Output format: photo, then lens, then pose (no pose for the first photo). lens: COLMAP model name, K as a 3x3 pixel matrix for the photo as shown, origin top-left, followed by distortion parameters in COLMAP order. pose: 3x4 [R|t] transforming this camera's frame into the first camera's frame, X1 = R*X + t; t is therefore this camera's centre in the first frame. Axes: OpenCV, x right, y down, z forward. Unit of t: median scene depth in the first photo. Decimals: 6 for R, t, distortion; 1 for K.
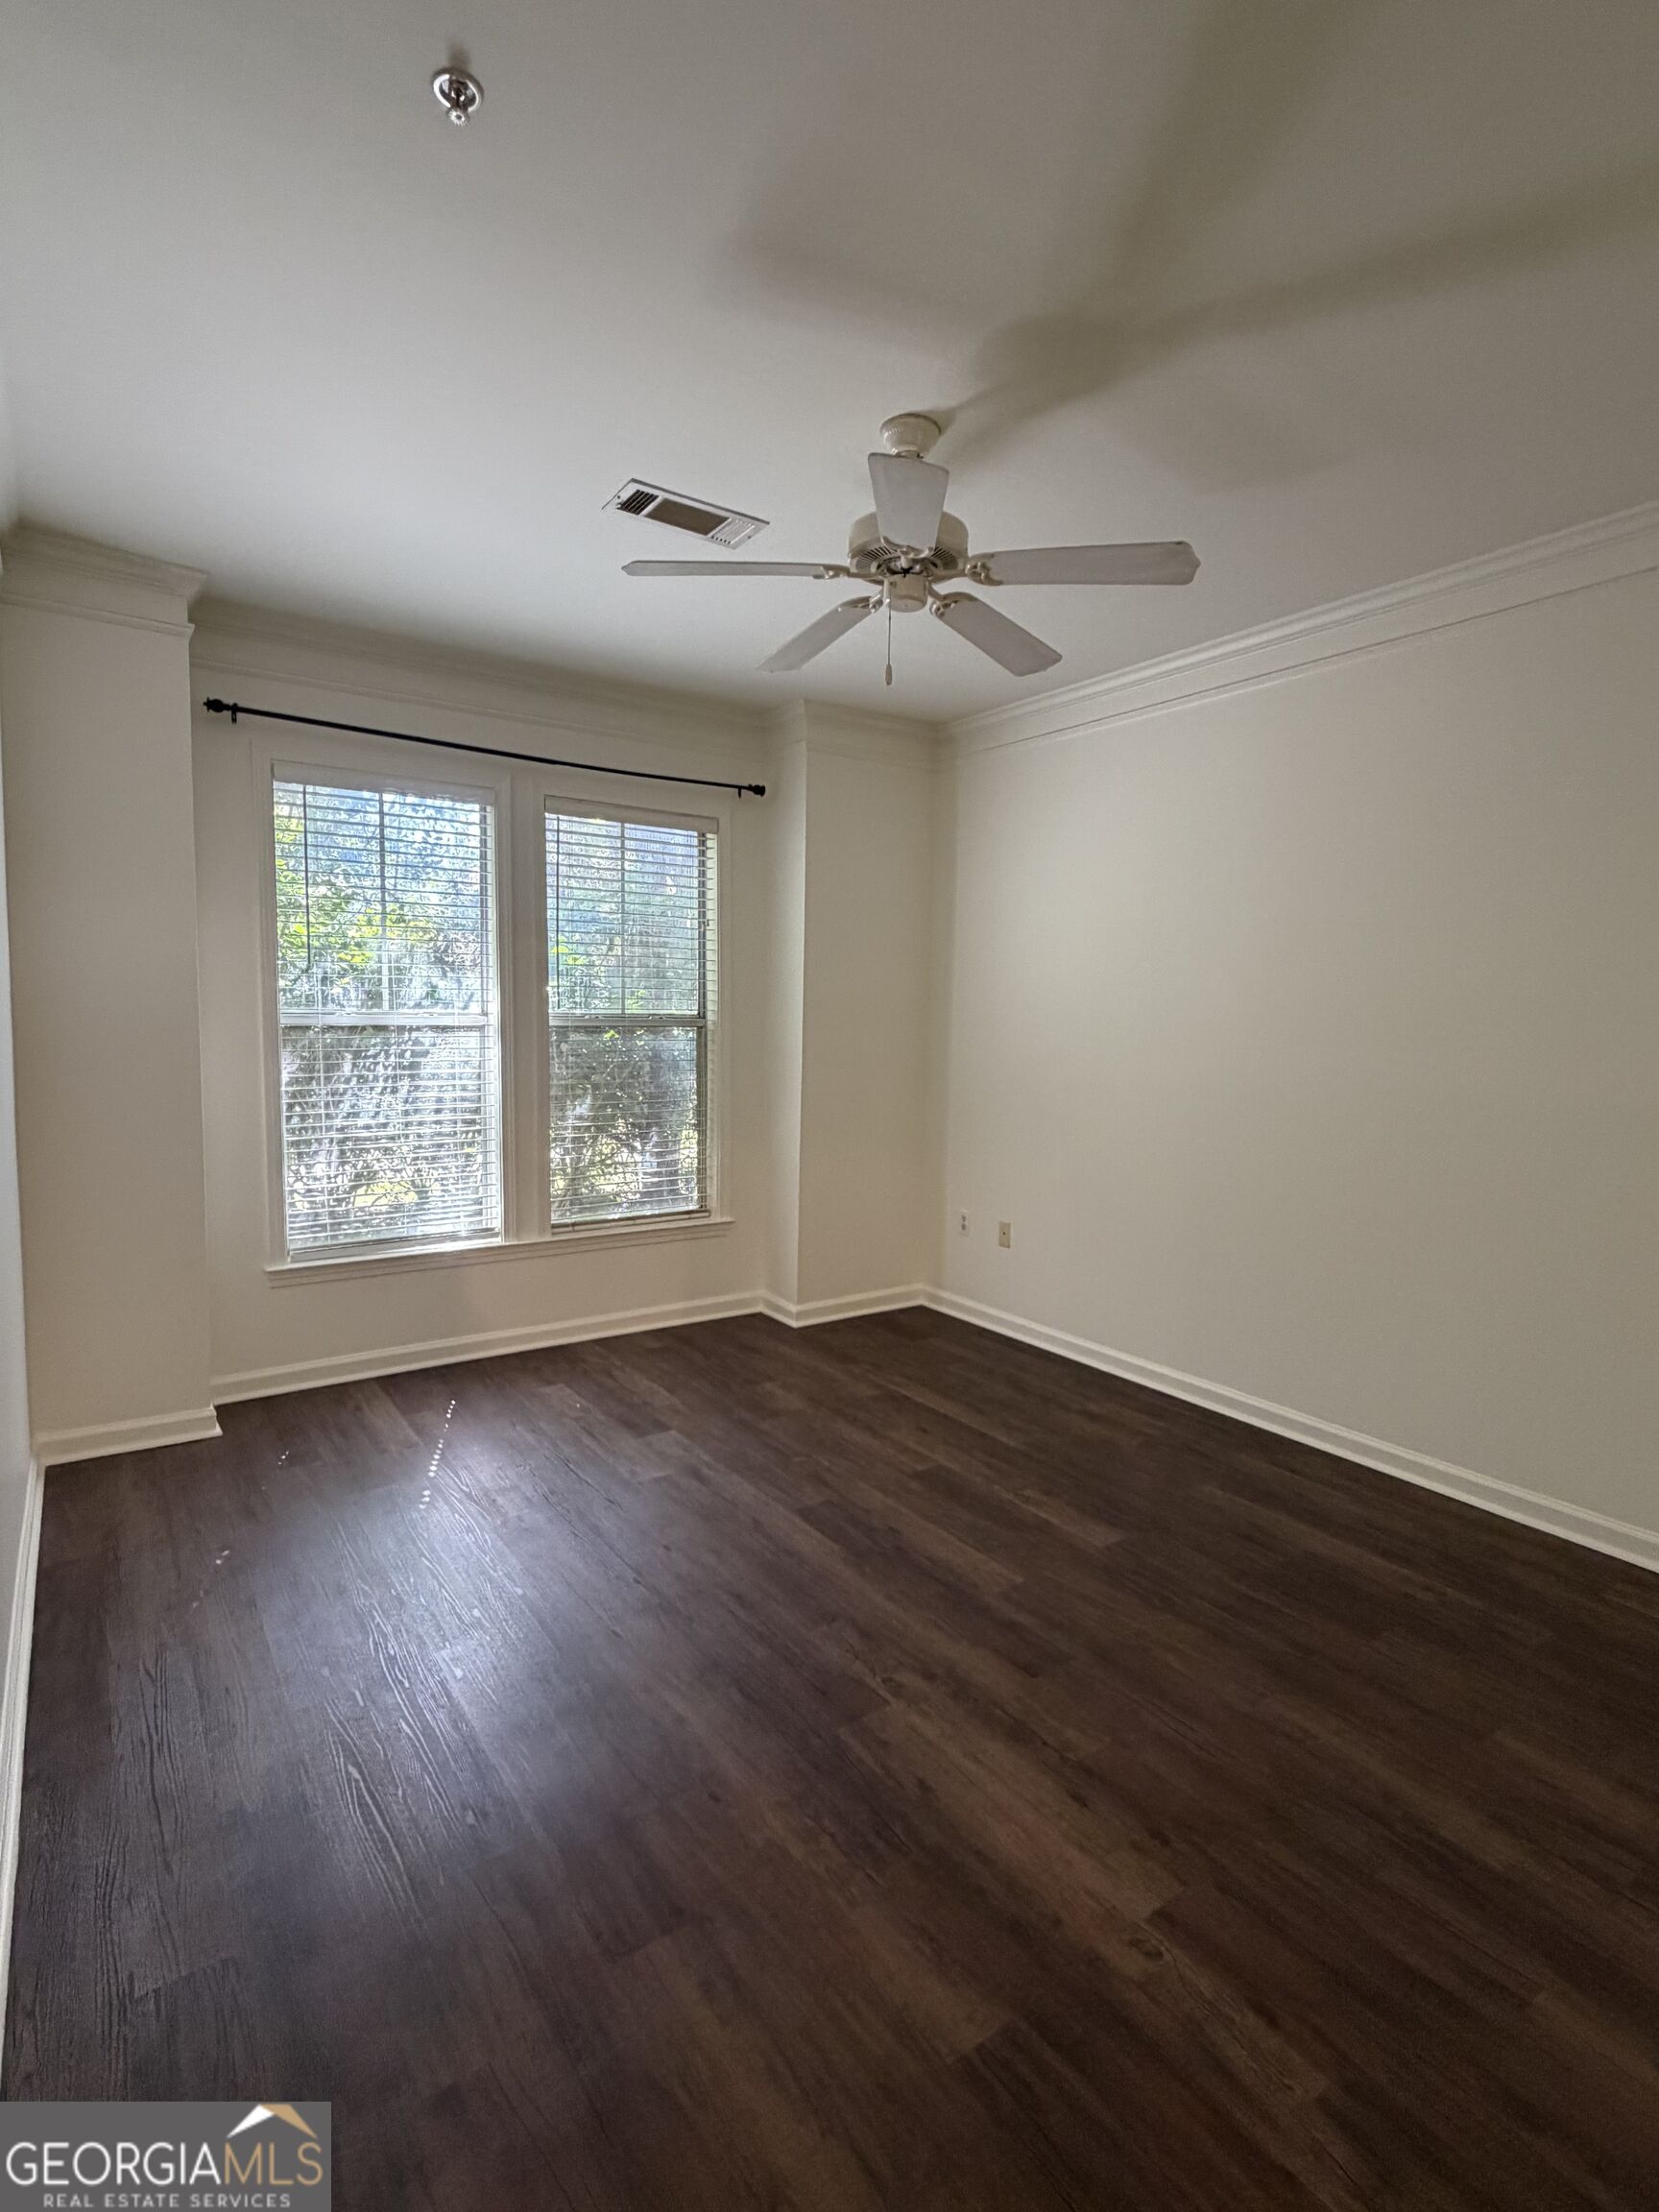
lens RADIAL K [[1069.1, 0, 831.4], [0, 1069.1, 1089.6], [0, 0, 1]] dist [-0.000447, -0.000038]
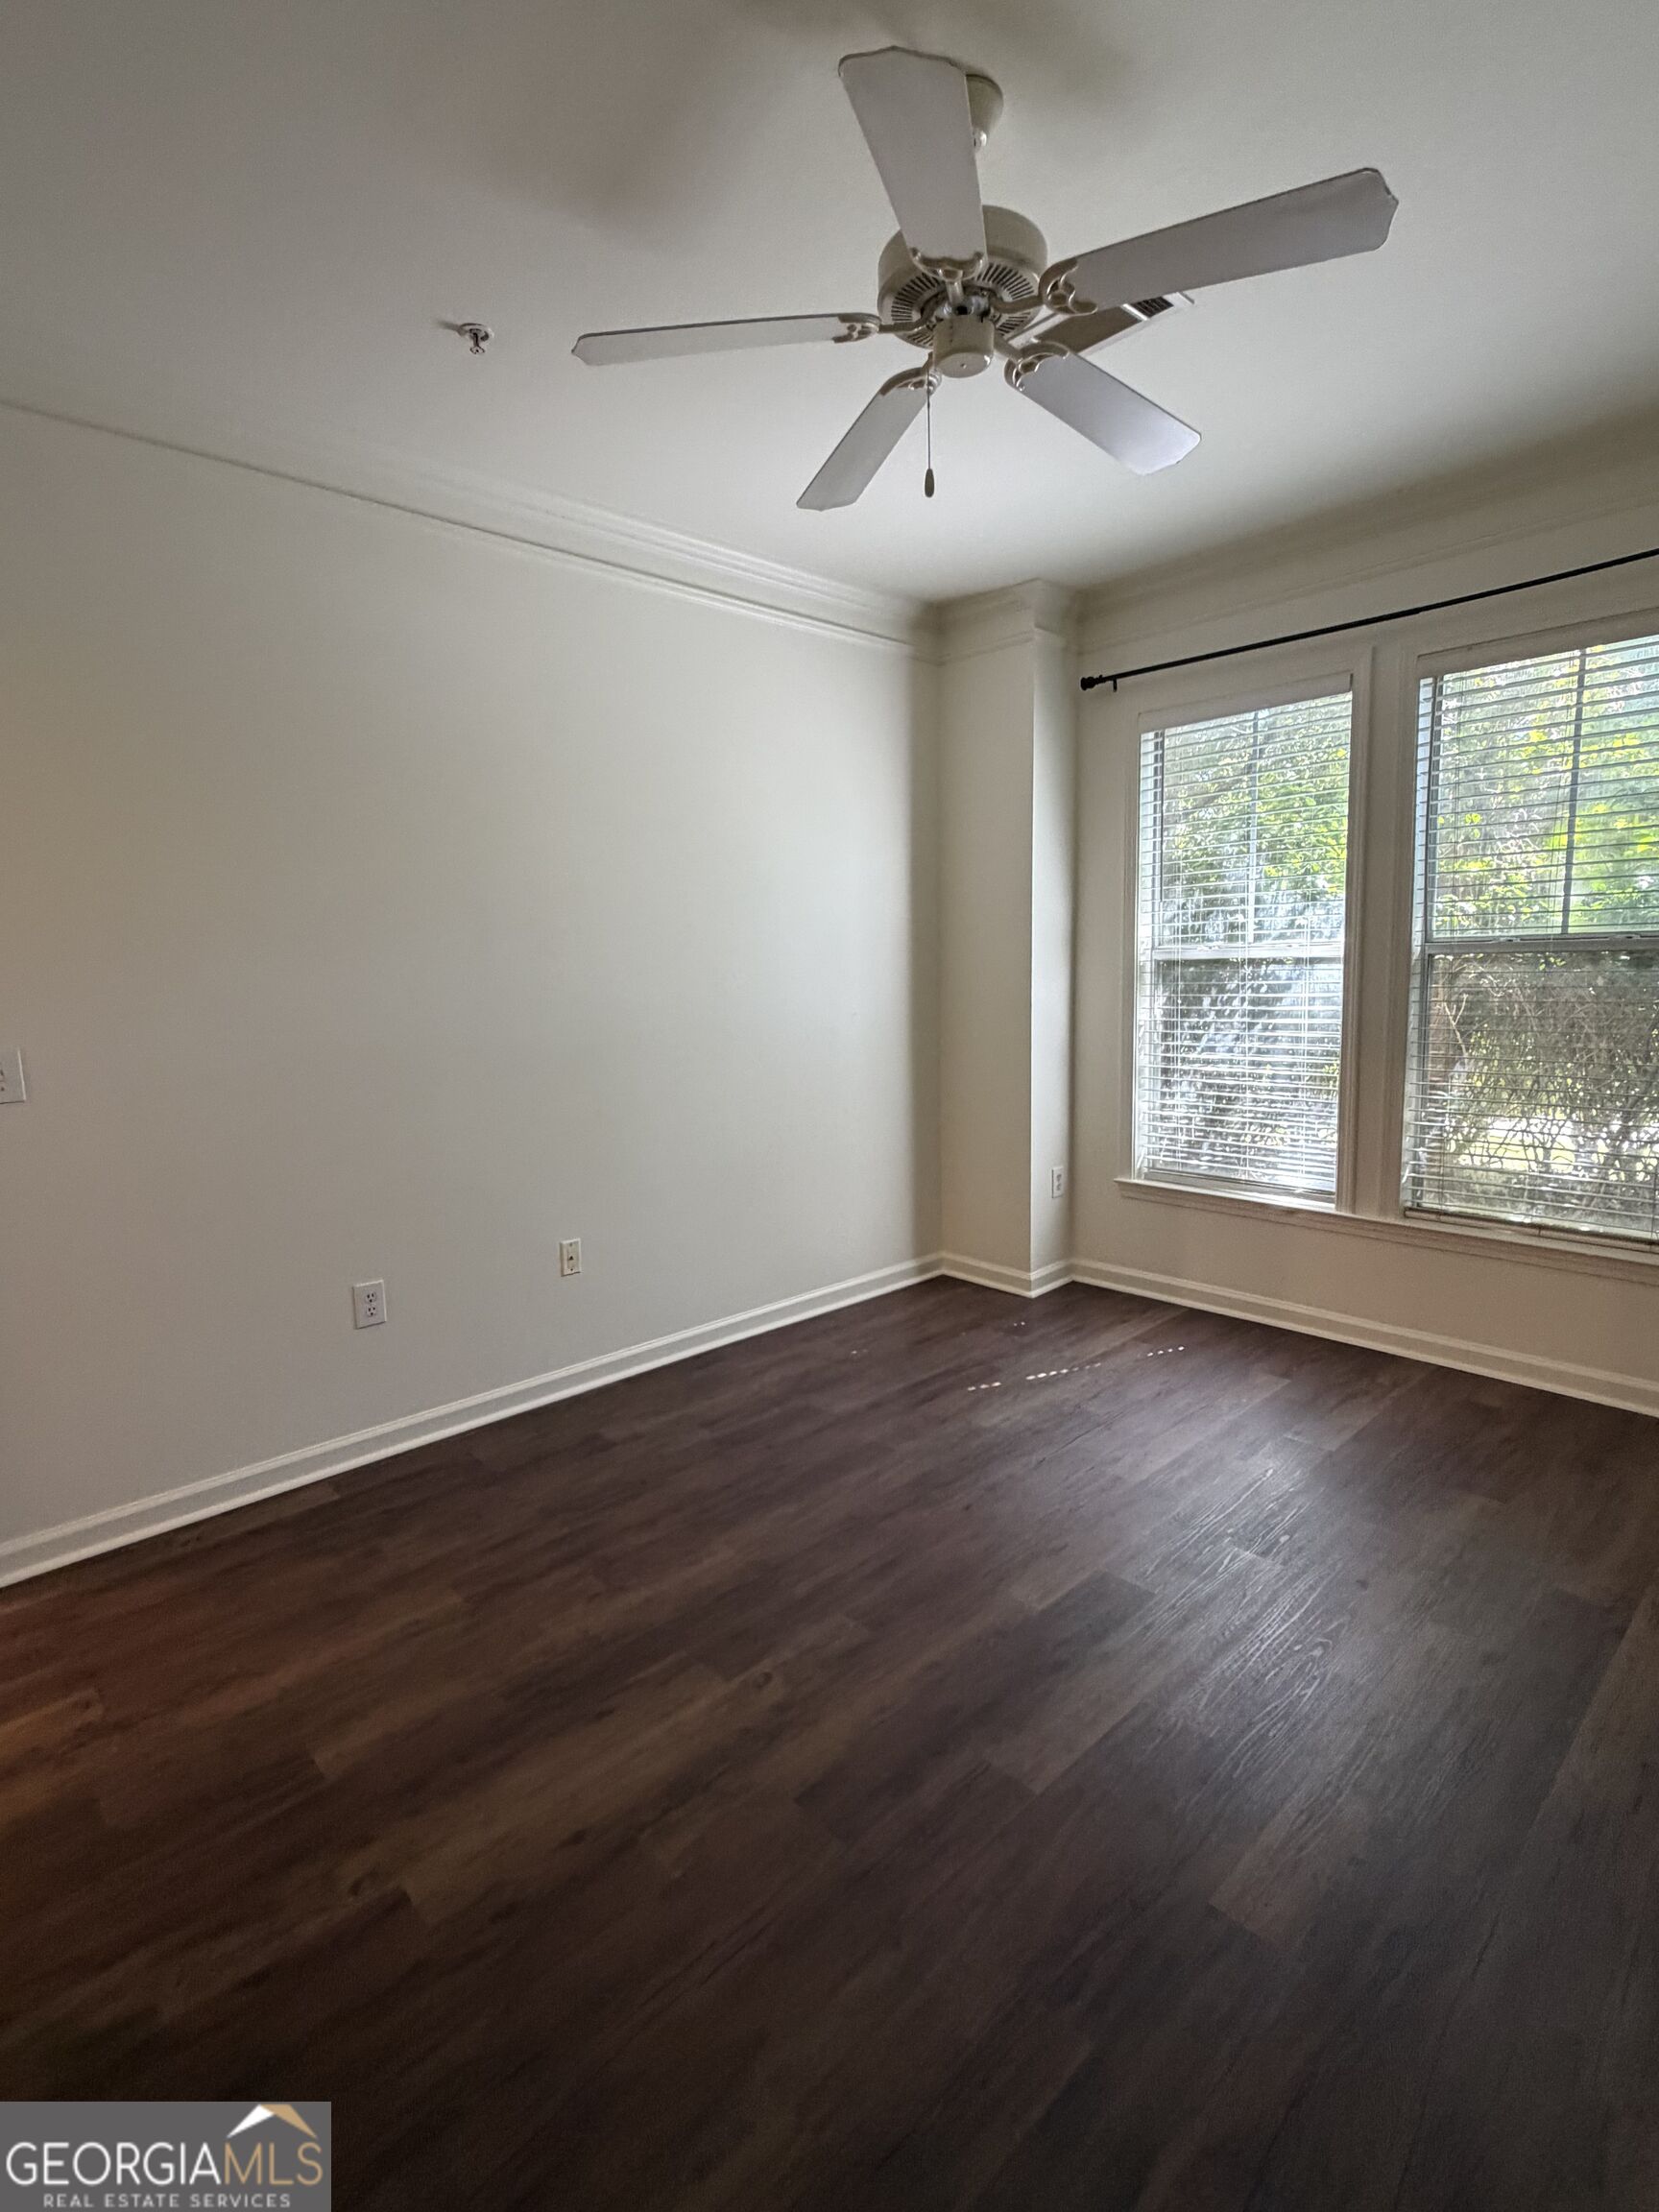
lens RADIAL K [[1069.1, 0, 828.2], [0, 1069.1, 1099.4], [0, 0, 1]] dist [-0.000447, -0.000038]
pose [[0.134822, 0.107281, -0.985045, 0.500890], [-0.044666, 0.993769, 0.102118, -0.015829], [0.989863, 0.030231, 0.138773, 0.506596]]
